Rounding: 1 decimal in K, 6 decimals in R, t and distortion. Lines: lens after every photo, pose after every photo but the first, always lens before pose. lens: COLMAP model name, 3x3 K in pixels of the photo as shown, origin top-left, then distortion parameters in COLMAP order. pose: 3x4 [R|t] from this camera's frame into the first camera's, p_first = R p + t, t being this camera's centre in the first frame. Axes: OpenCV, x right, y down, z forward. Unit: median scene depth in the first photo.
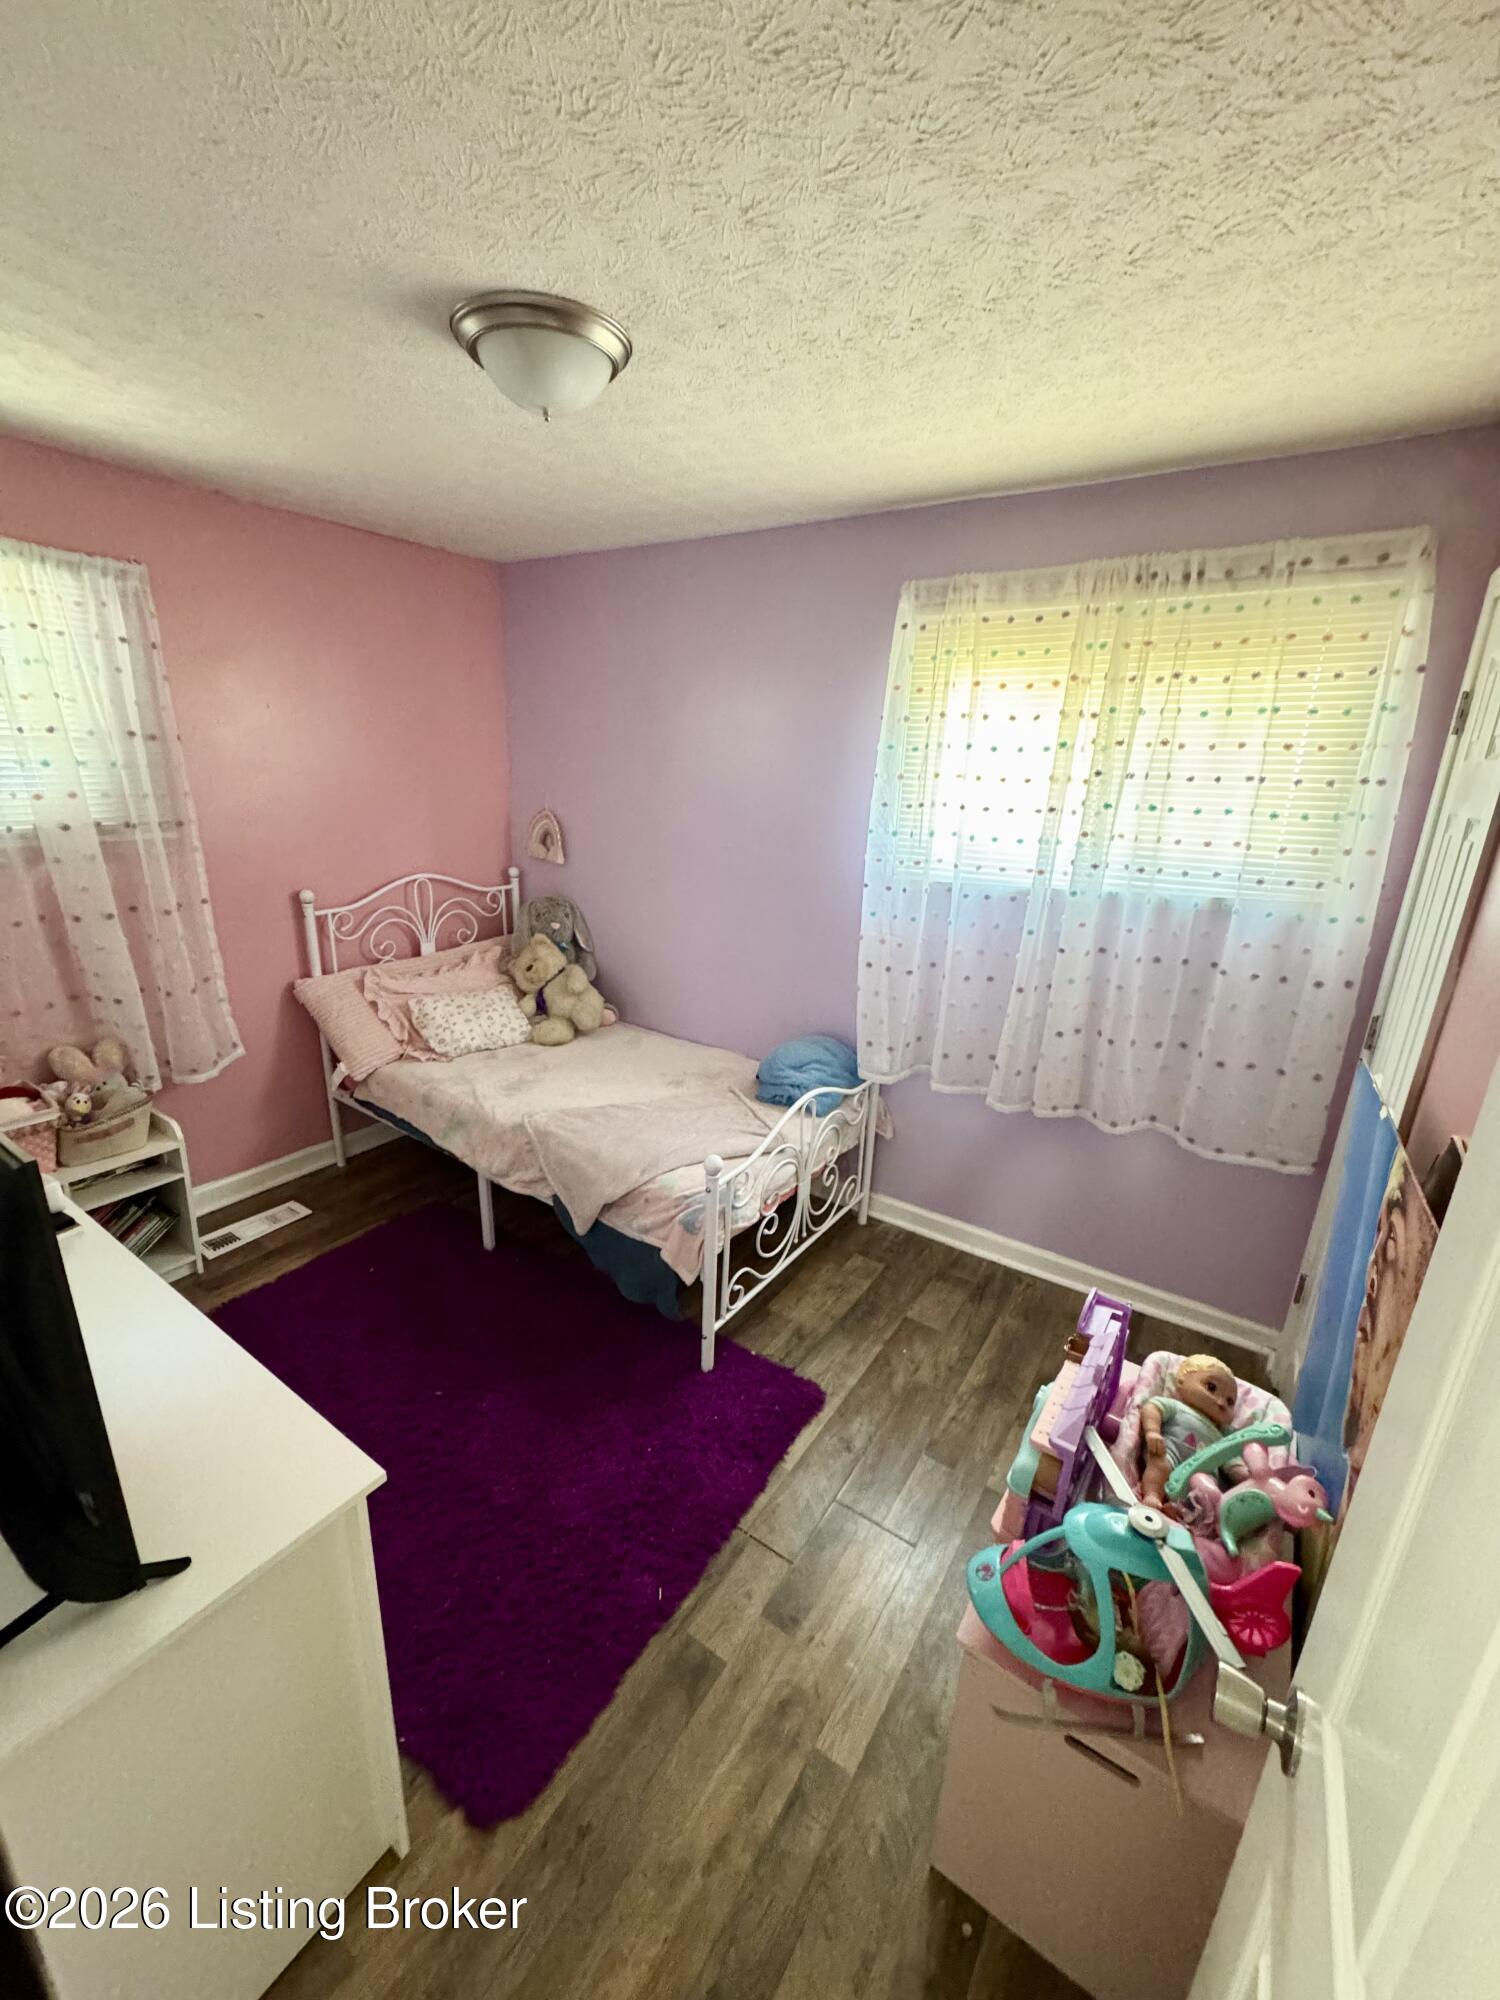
lens RADIAL K [[791.3, 0, 744.4], [0, 791.3, 998.5], [0, 0, 1]] dist [-0.000074, 0.000349]
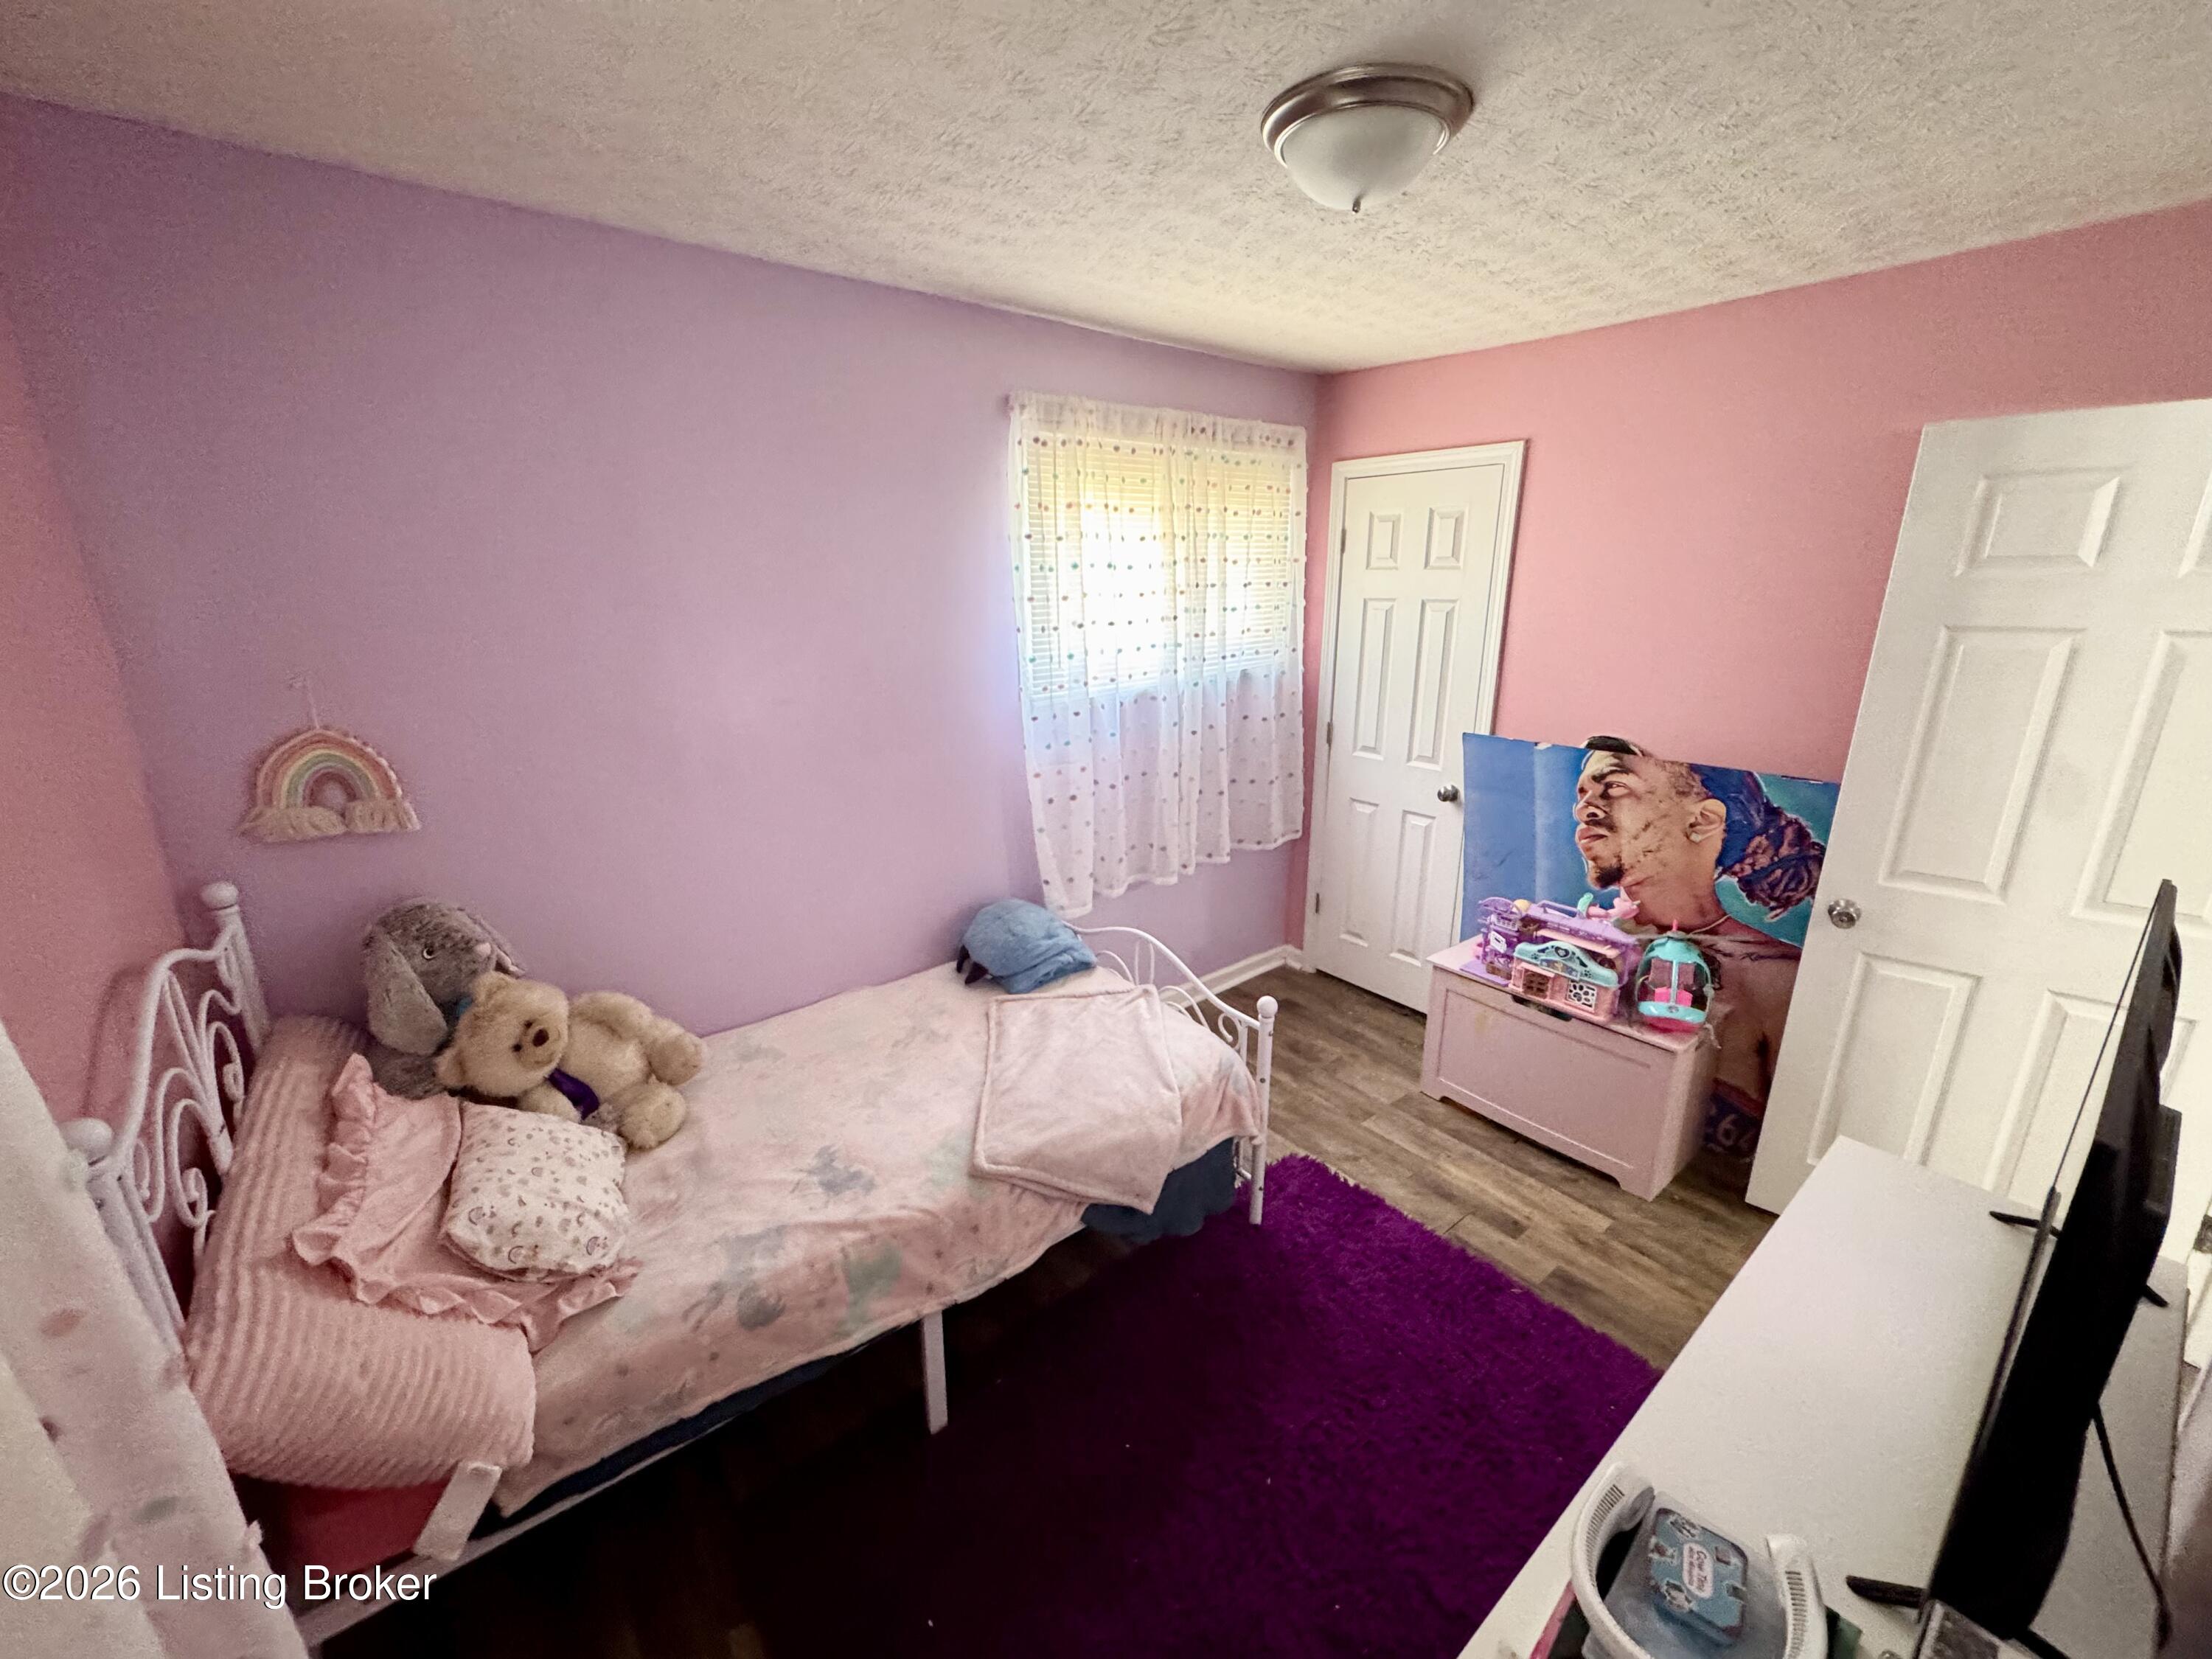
lens RADIAL K [[875.2, 0, 1111.7], [0, 875.2, 825.4], [0, 0, 1]] dist [-0.000074, 0.000349]
pose [[0.295882, -0.300986, 0.906566, -0.900031], [0.289727, 0.932630, 0.215080, -0.253765], [-0.910227, 0.199018, 0.363152, 0.665238]]
